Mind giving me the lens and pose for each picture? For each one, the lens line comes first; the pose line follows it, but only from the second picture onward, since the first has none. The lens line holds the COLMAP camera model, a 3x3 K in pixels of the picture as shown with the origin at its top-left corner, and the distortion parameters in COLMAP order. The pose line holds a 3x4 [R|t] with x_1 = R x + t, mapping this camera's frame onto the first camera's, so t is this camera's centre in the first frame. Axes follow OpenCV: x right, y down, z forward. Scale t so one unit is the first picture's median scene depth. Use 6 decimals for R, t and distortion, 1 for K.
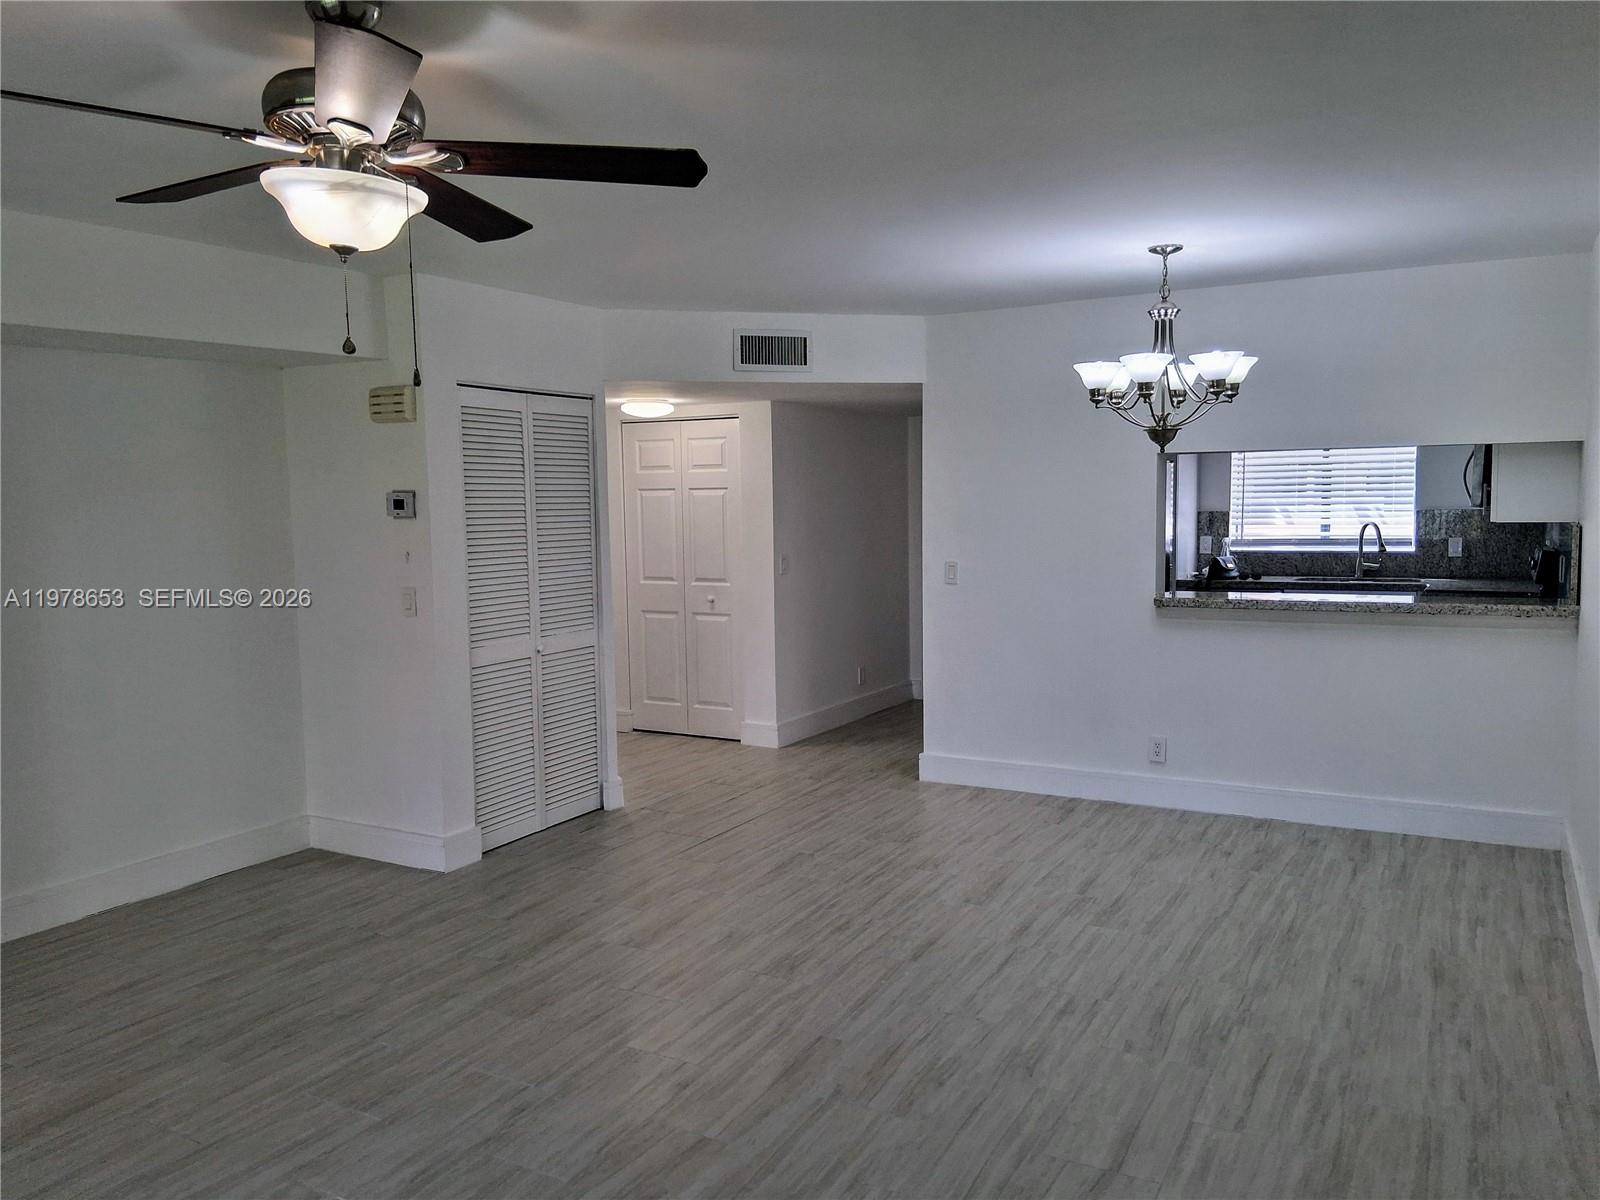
lens RADIAL K [[1209.0, 0, 790.5], [0, 1209.0, 609.7], [0, 0, 1]] dist [0.121970, -0.228558]
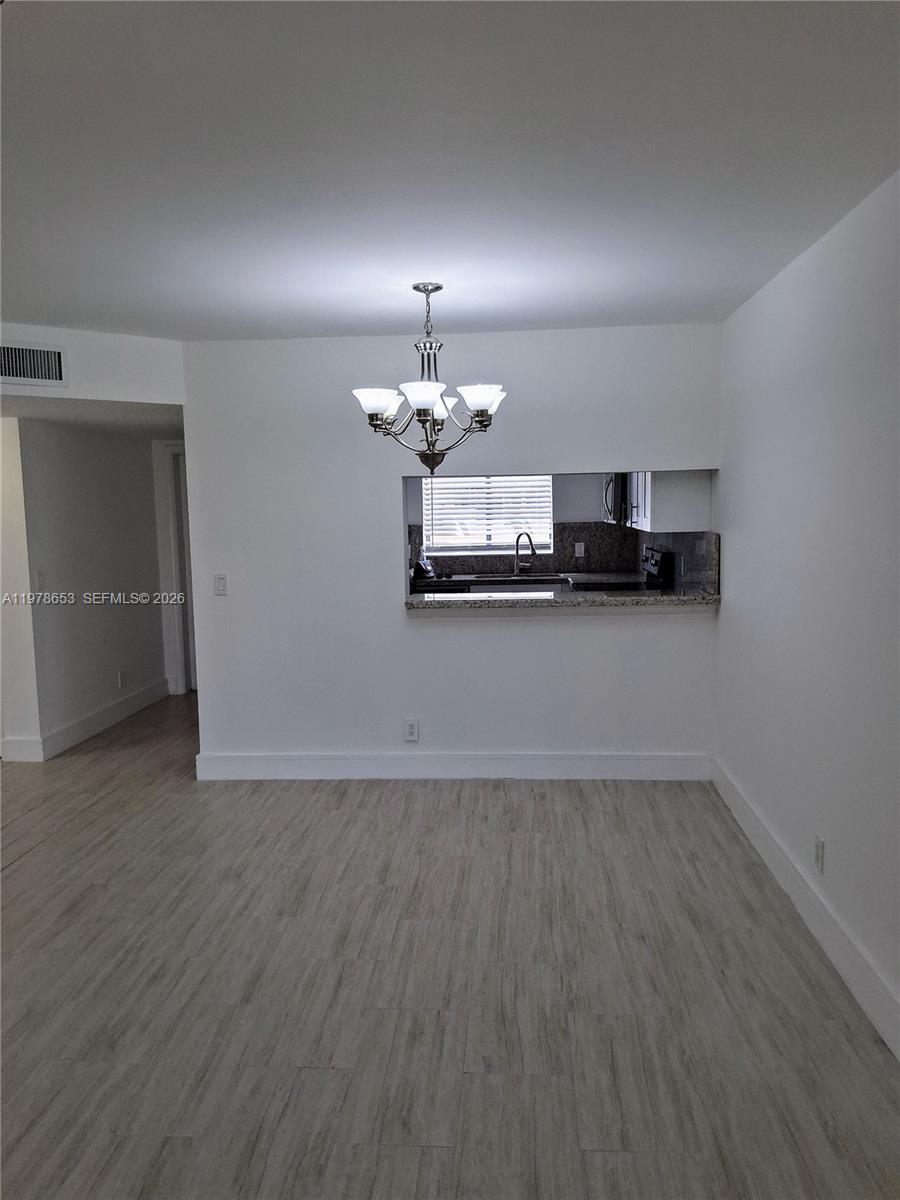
lens RADIAL K [[906.8, 0, 447.7], [0, 906.8, 609.0], [0, 0, 1]] dist [0.121970, -0.228558]
pose [[0.904237, -0.049922, 0.424102, -0.035907], [0.044257, 0.998751, 0.023203, -0.022807], [-0.424731, -0.002211, 0.905317, 0.223749]]
